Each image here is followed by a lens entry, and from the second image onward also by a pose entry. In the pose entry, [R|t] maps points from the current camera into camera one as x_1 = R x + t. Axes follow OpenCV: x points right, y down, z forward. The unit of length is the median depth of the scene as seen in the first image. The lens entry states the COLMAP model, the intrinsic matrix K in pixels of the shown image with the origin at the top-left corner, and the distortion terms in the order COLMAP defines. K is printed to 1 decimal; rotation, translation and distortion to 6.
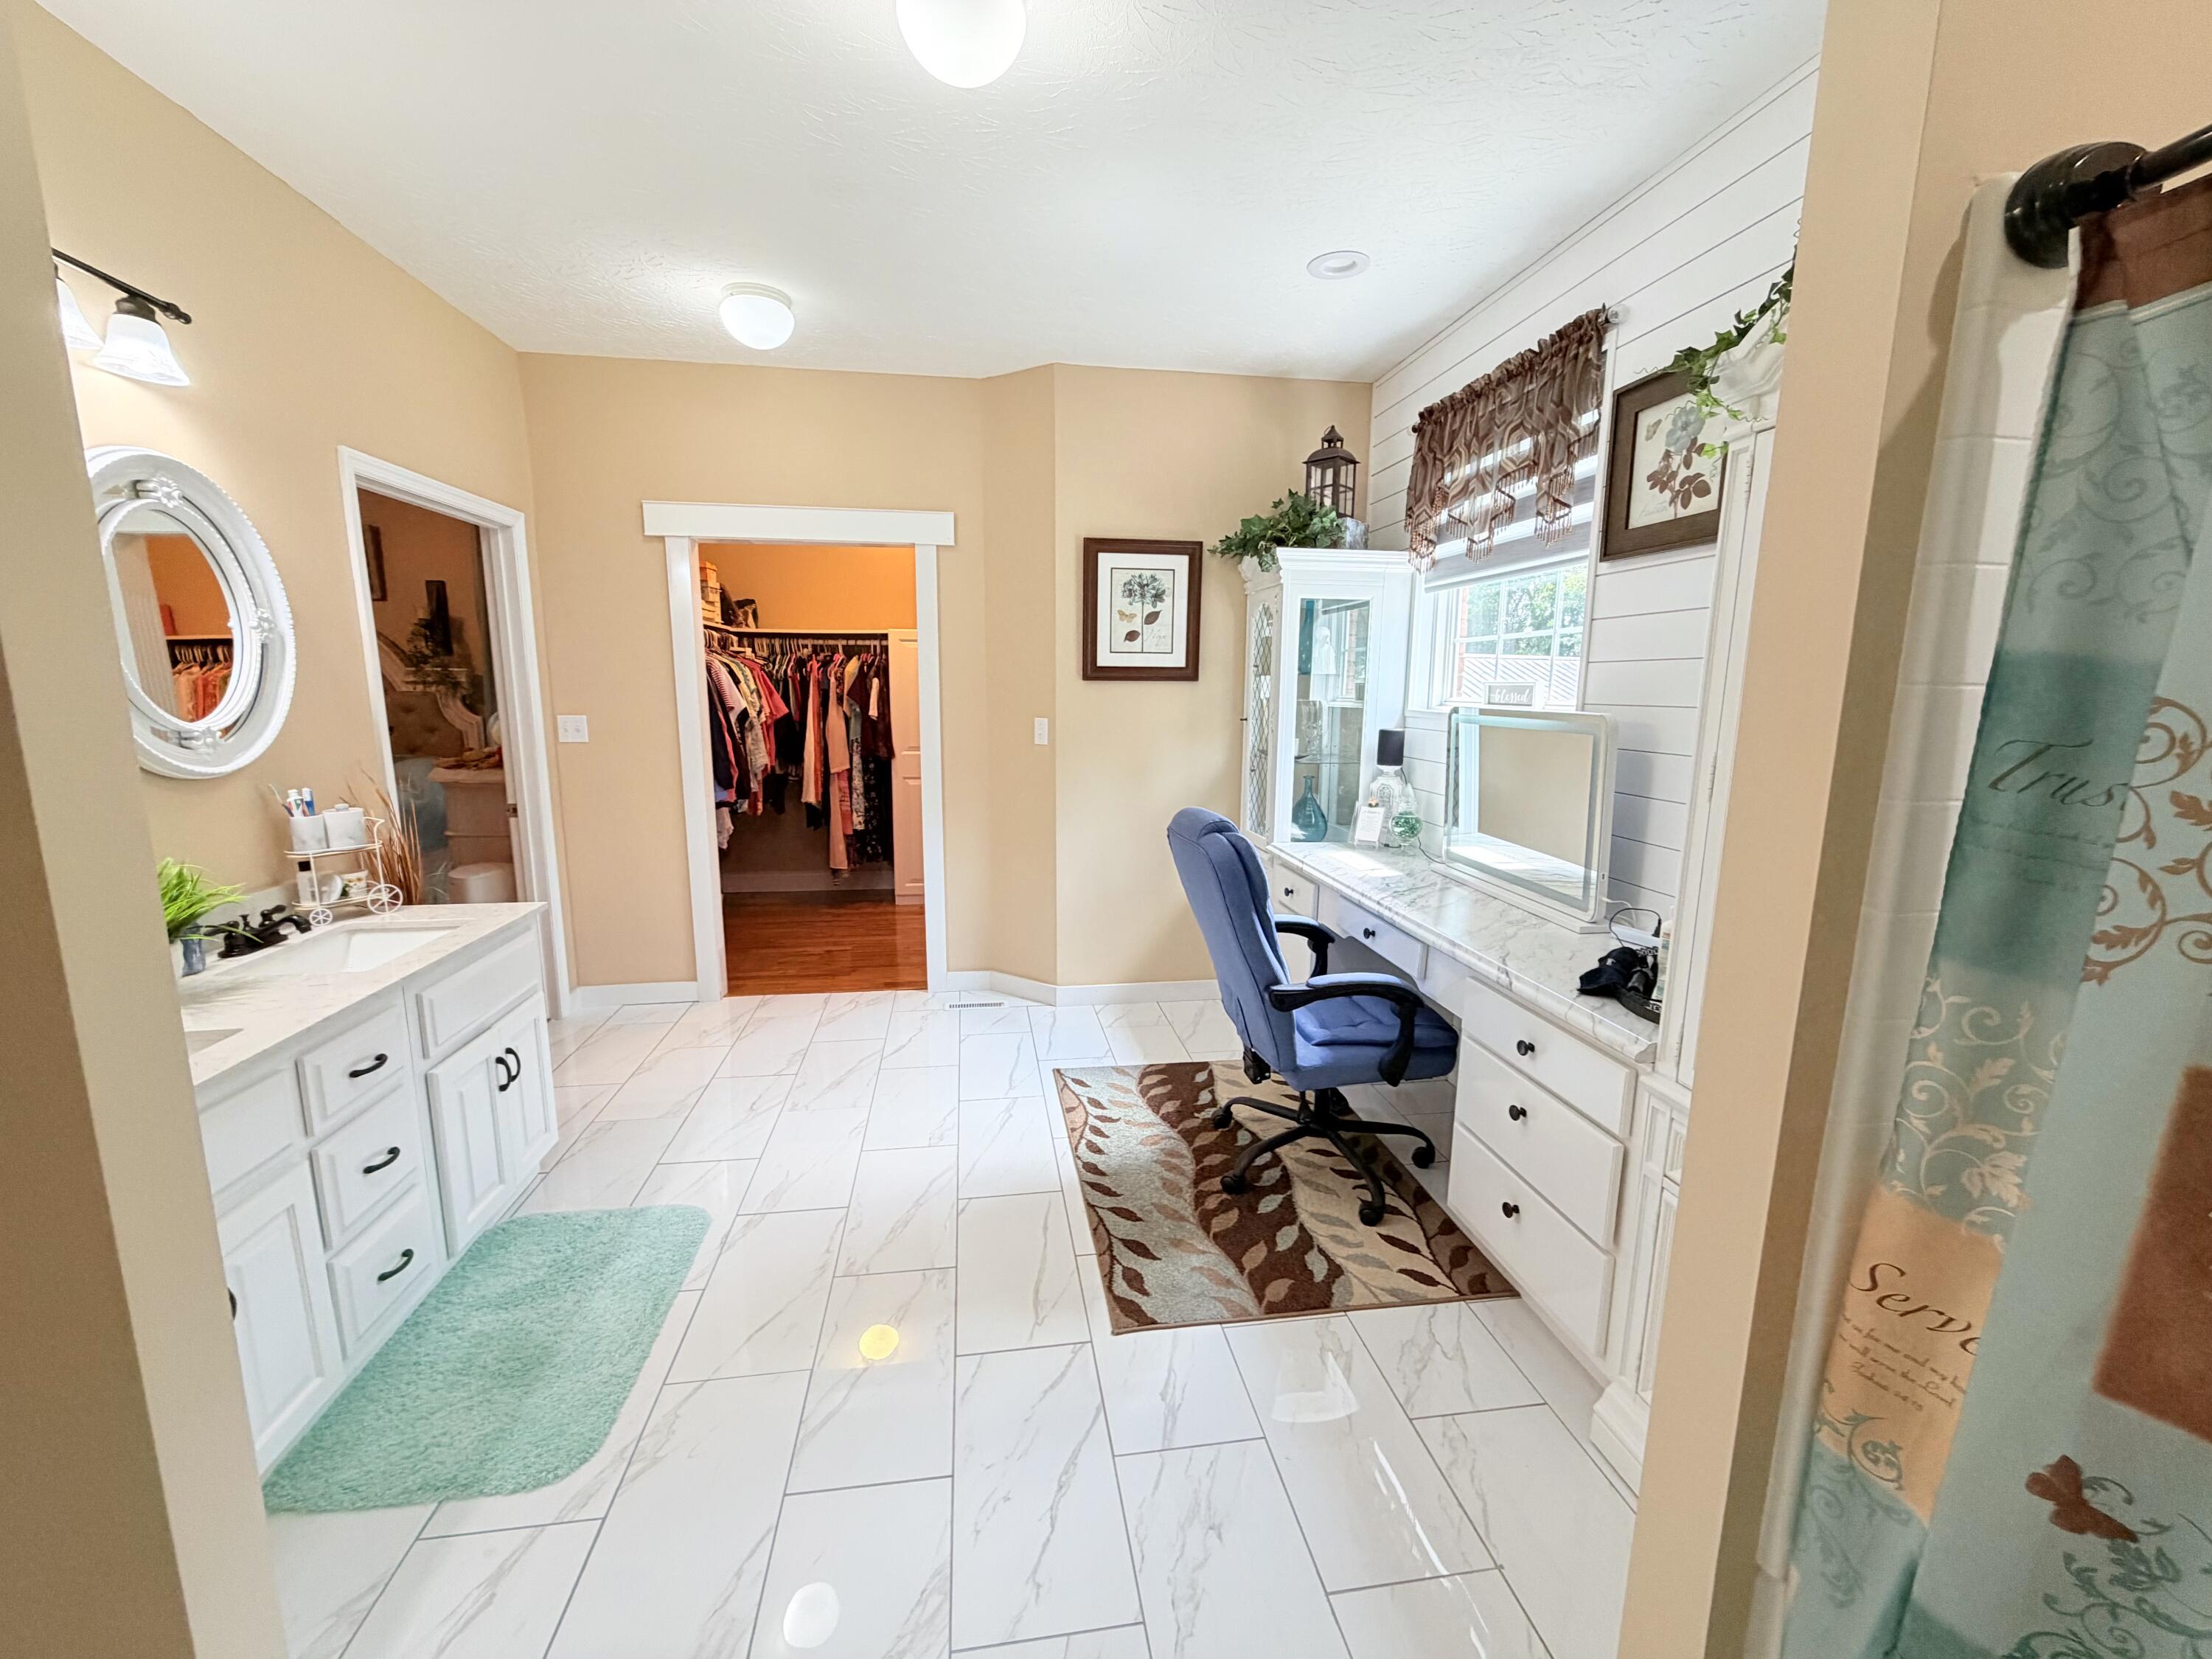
lens RADIAL K [[881.3, 0, 1097.3], [0, 881.3, 830.5], [0, 0, 1]] dist [-0.000904, 0.000304]
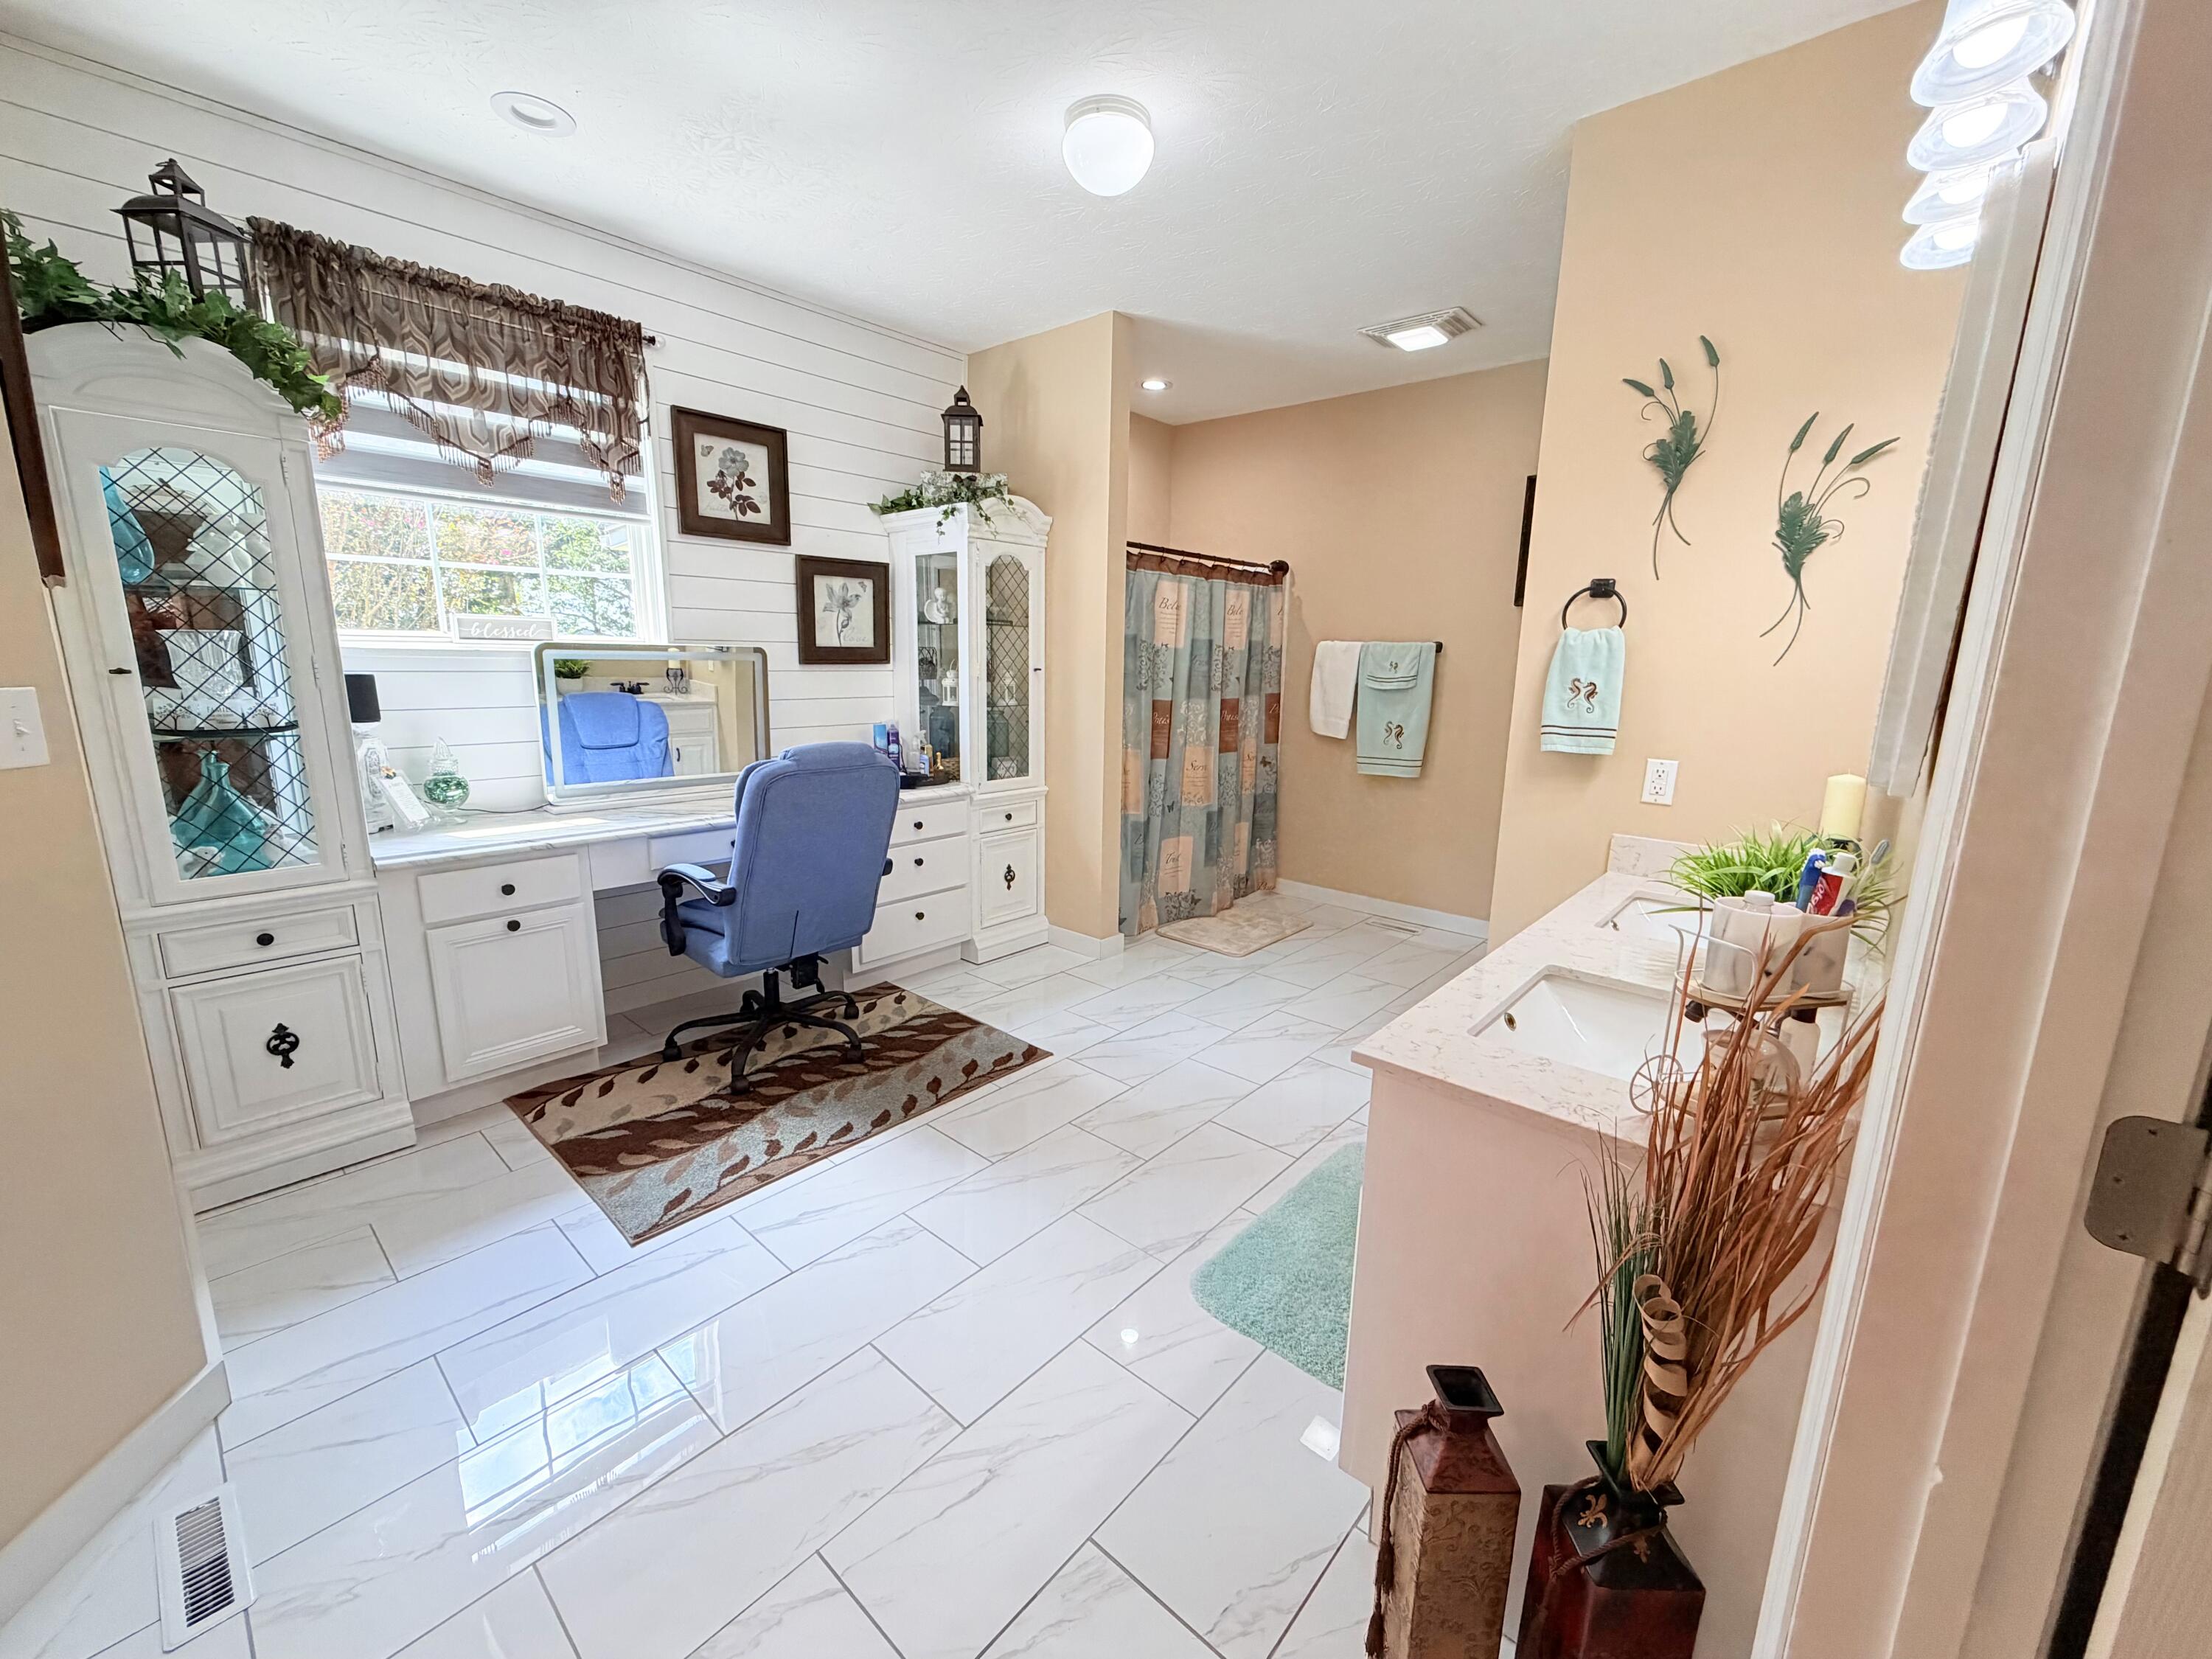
lens RADIAL K [[881.3, 0, 1103.5], [0, 881.3, 830.2], [0, 0, 1]] dist [-0.000904, 0.000304]
pose [[-0.646718, -0.167465, 0.744118, -0.834462], [0.100436, 0.948406, 0.300730, -0.192580], [-0.756087, 0.269223, -0.596532, 1.295983]]
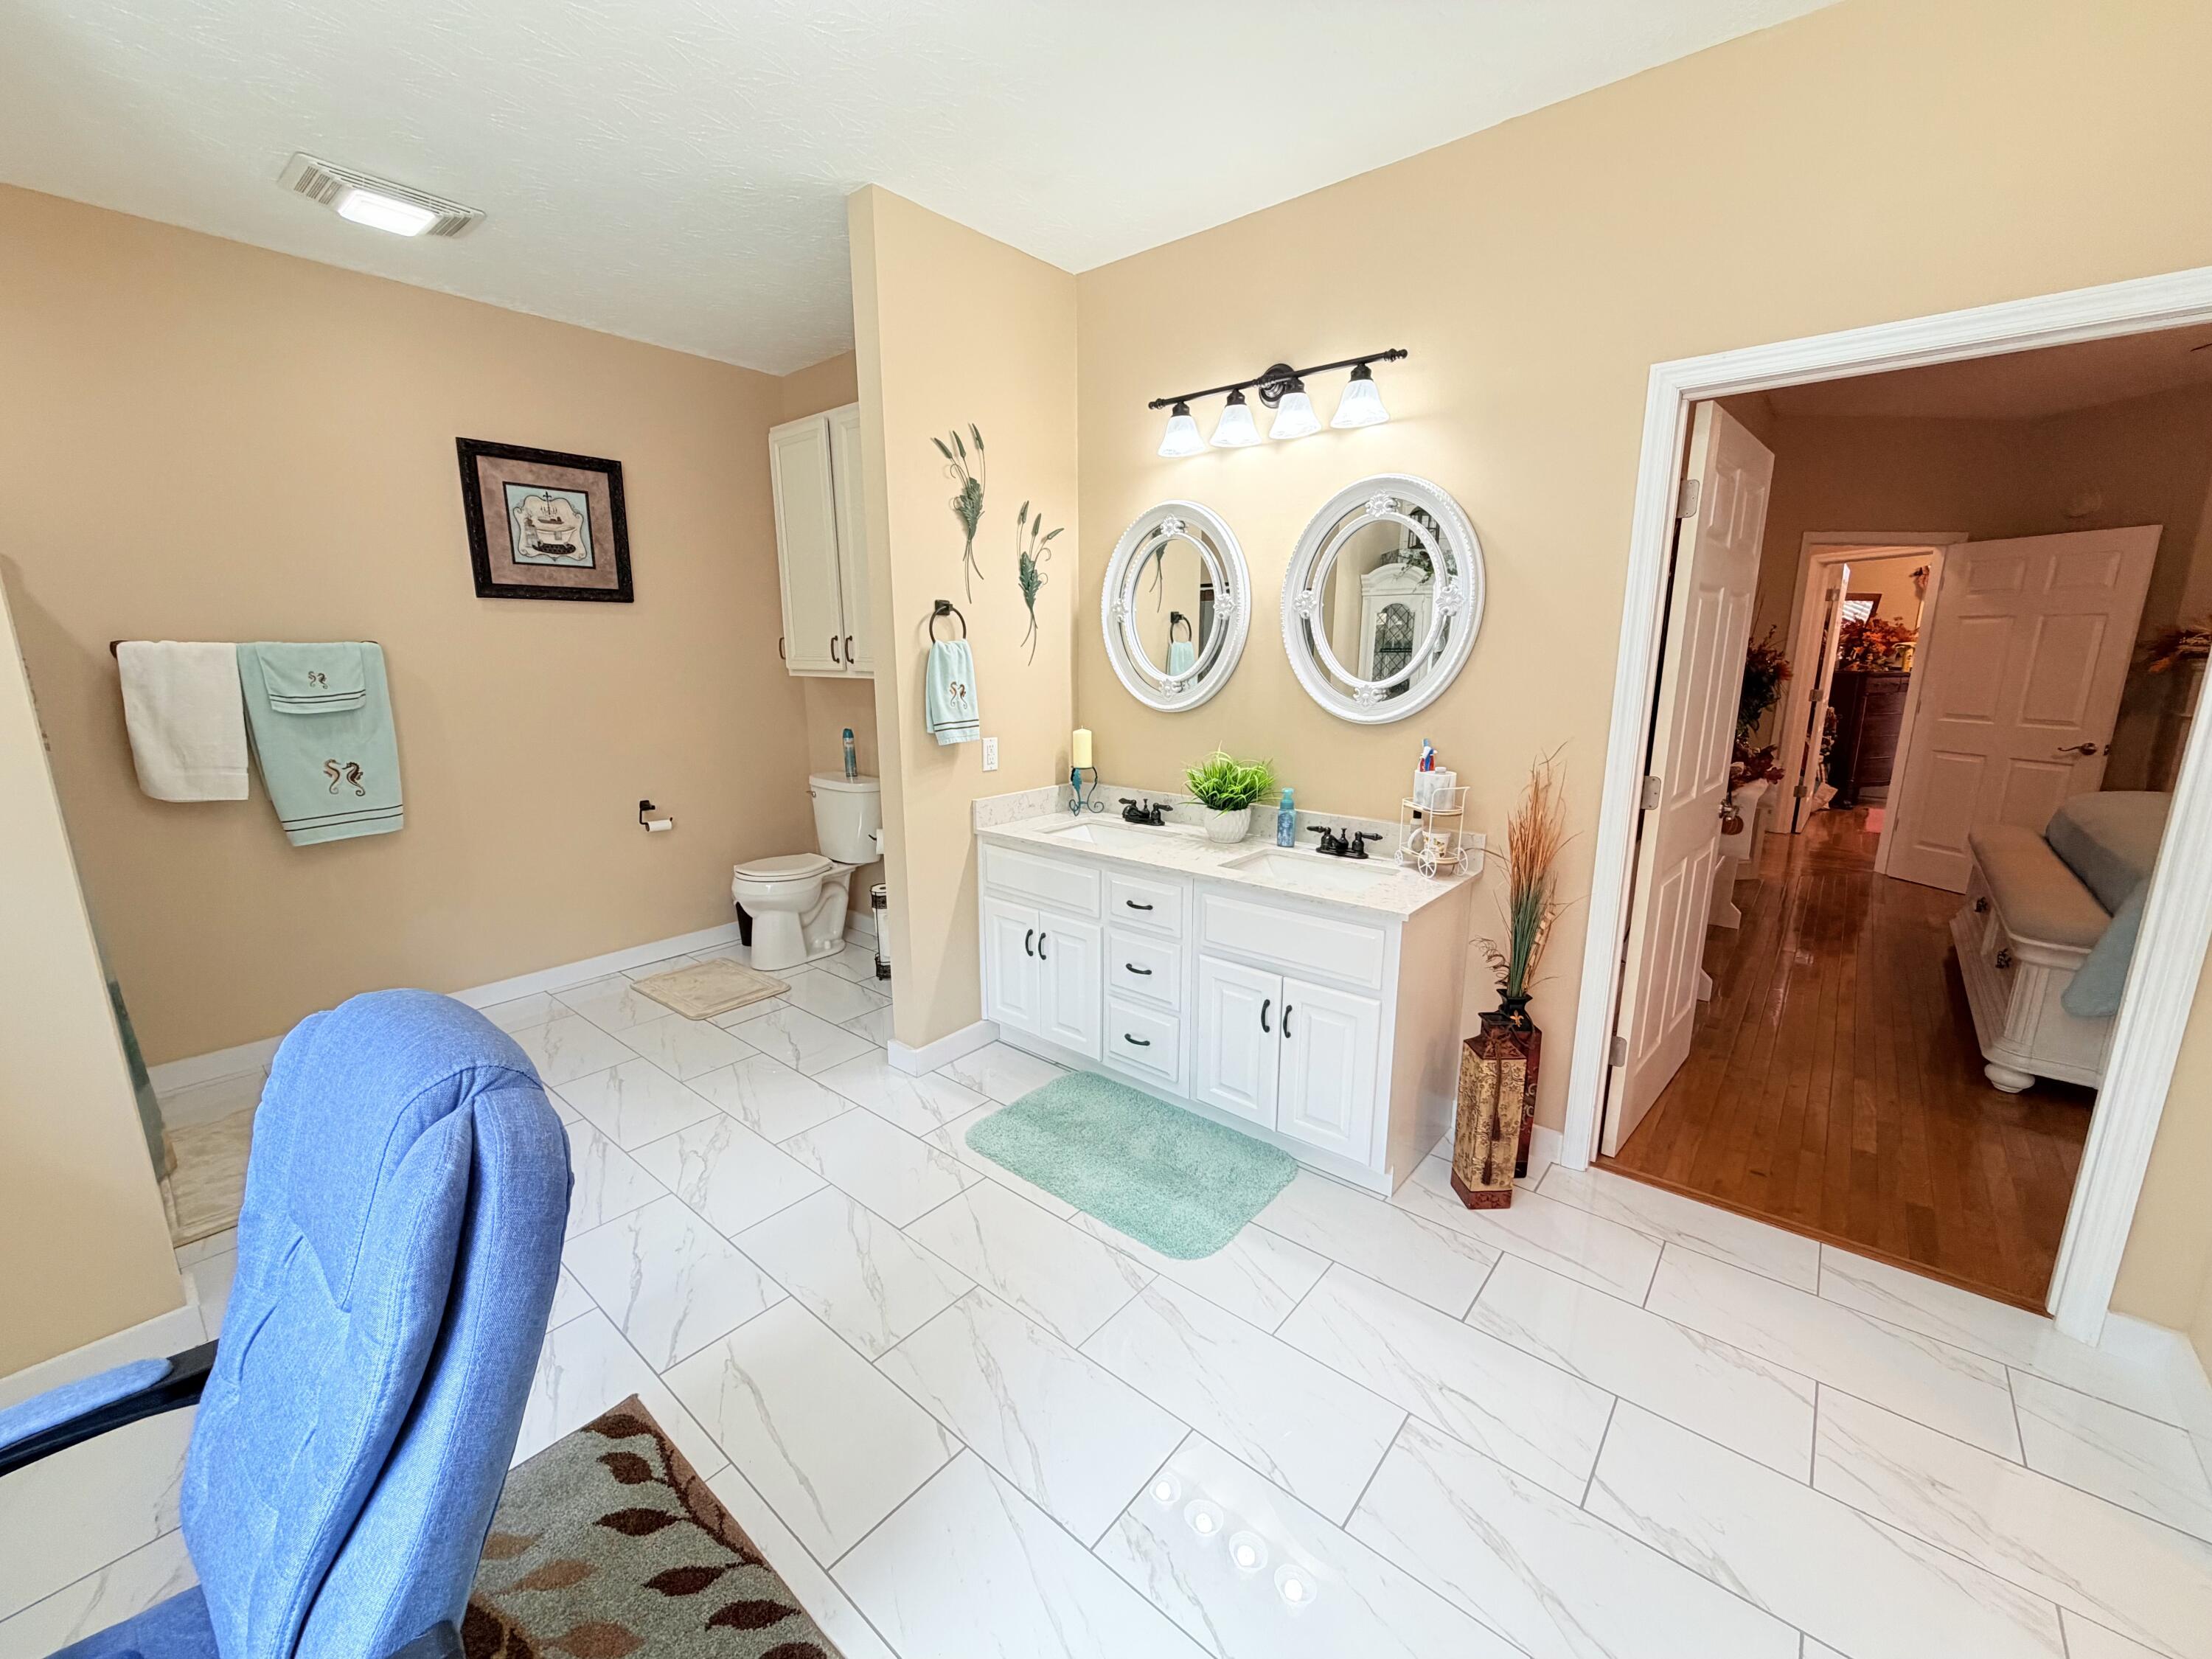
lens RADIAL K [[881.3, 0, 1097.9], [0, 881.3, 829.0], [0, 0, 1]] dist [-0.000904, 0.000304]
pose [[-0.751362, 0.131778, -0.646598, 0.122677], [-0.110184, 0.941048, 0.319825, -0.217735], [0.650626, 0.311549, -0.692548, 1.283563]]
